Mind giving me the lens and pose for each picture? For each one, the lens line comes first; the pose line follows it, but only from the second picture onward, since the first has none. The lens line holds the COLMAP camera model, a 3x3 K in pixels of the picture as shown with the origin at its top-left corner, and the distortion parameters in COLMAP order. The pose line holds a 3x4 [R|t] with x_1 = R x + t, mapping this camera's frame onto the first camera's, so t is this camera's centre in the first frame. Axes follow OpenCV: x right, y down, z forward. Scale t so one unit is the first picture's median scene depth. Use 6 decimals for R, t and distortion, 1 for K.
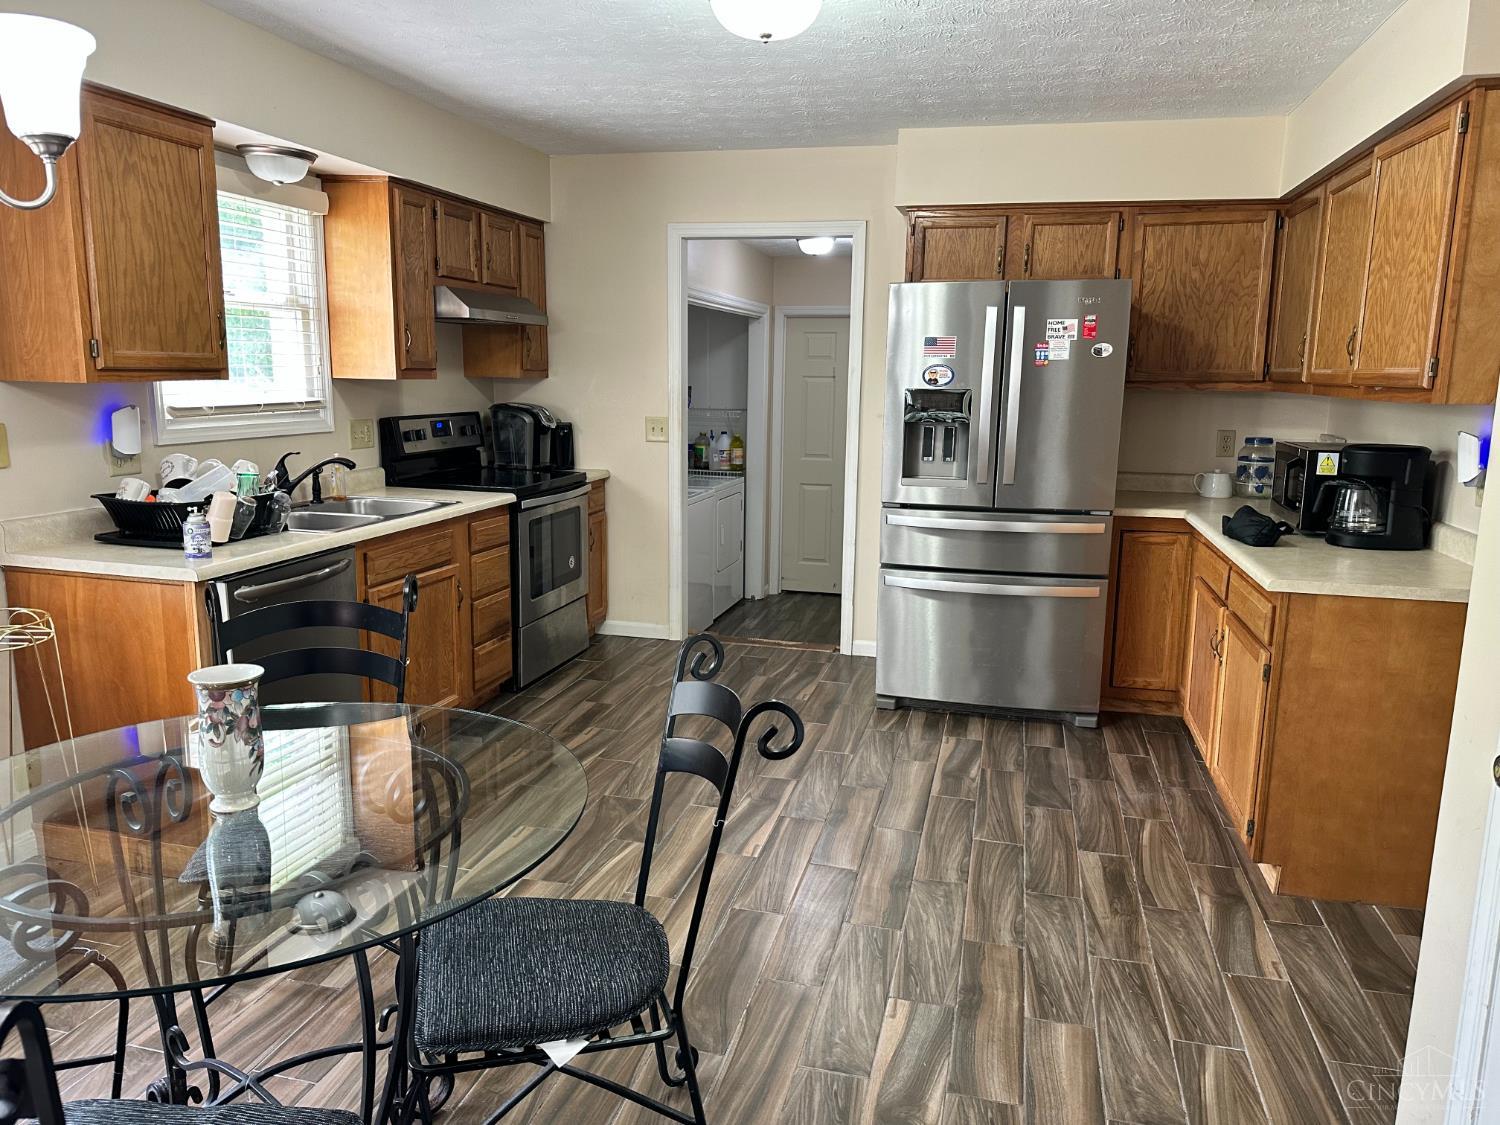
lens RADIAL K [[1049.0, 0, 750.0], [0, 1049.0, 562.5], [0, 0, 1]] dist [0.068065, -0.152655]
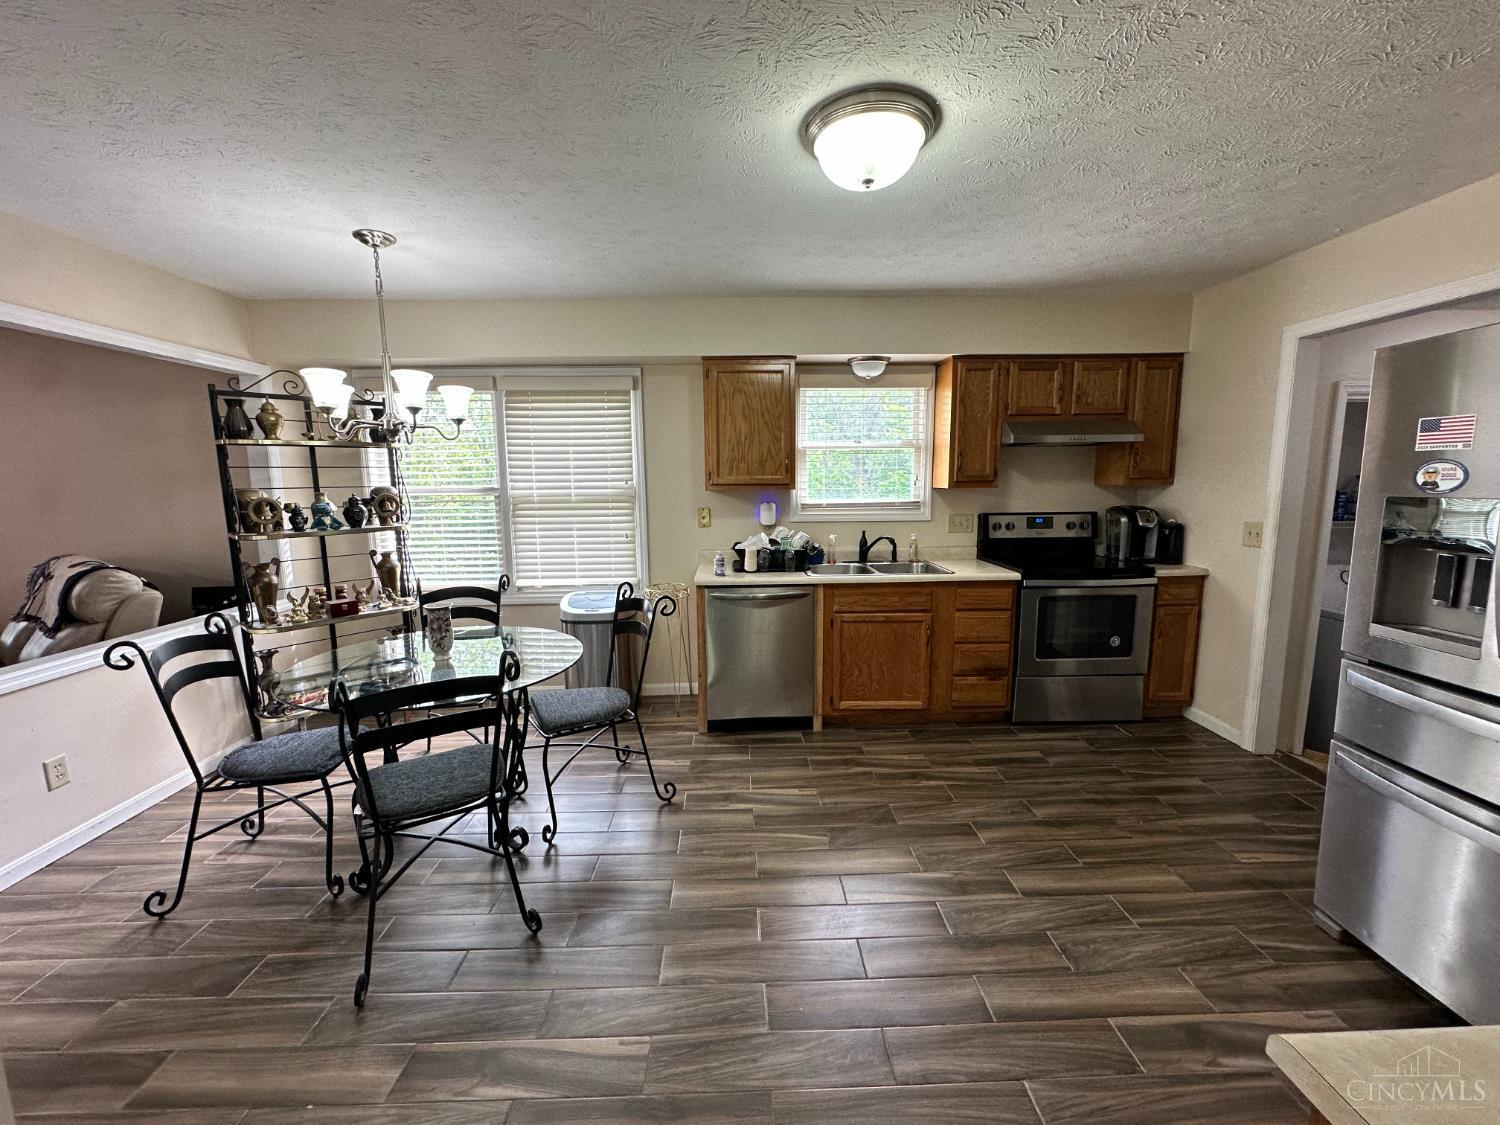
lens RADIAL K [[593.8, 0, 750.0], [0, 593.8, 562.5], [0, 0, 1]] dist [-0.002272, -0.000114]
pose [[0.268502, 0.114076, -0.956501, 0.488706], [-0.157676, 0.984775, 0.073186, -0.101705], [0.950287, 0.131167, 0.282401, 0.595194]]
